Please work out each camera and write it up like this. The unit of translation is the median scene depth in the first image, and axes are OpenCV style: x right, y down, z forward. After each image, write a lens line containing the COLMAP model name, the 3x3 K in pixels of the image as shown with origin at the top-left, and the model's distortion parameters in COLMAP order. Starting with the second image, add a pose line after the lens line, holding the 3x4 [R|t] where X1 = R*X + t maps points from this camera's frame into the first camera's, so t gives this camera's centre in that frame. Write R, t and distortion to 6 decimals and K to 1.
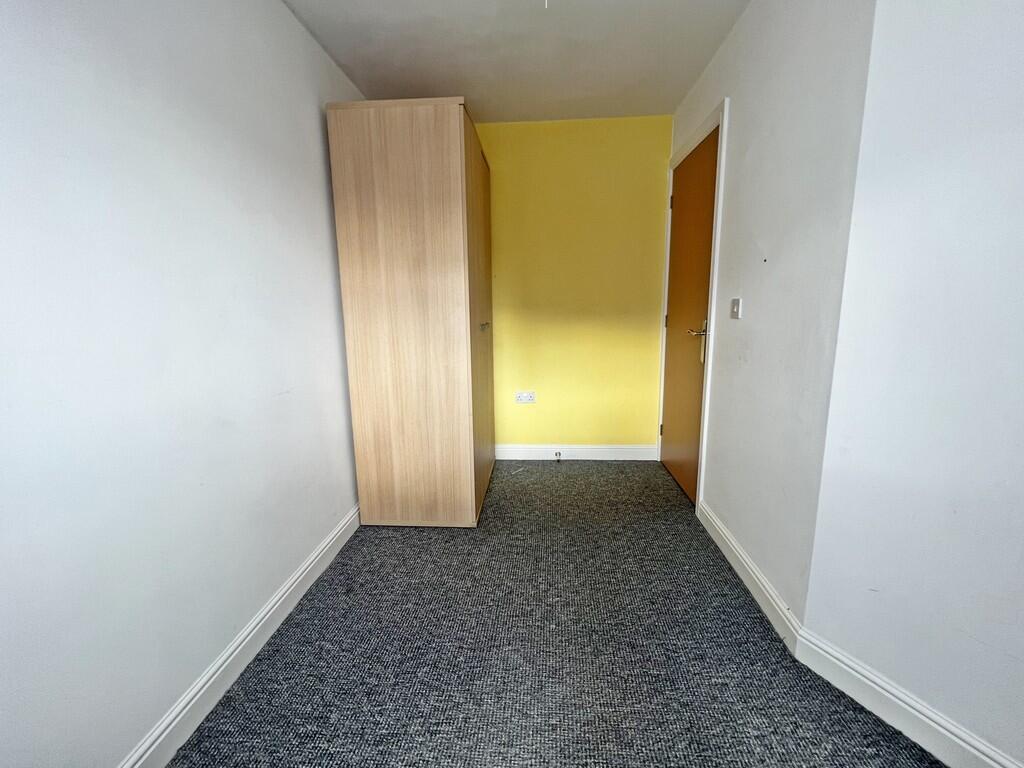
lens RADIAL K [[423.8, 0, 513.2], [0, 423.8, 380.0], [0, 0, 1]] dist [-0.000477, 0.000153]
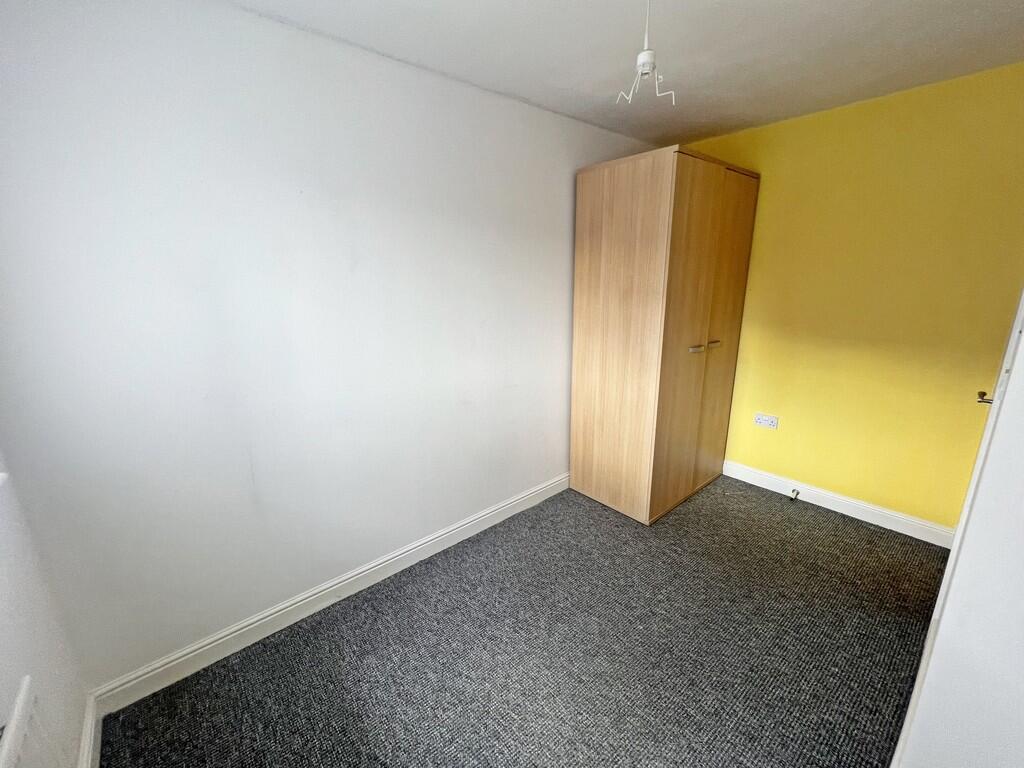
lens RADIAL K [[413.5, 0, 518.0], [0, 413.5, 383.1], [0, 0, 1]] dist [0.001517, 0.000179]
pose [[0.712192, 0.187207, -0.676562, 0.350436], [-0.128513, 0.982267, 0.136516, -0.137862], [0.690121, -0.010279, 0.723621, -0.041169]]
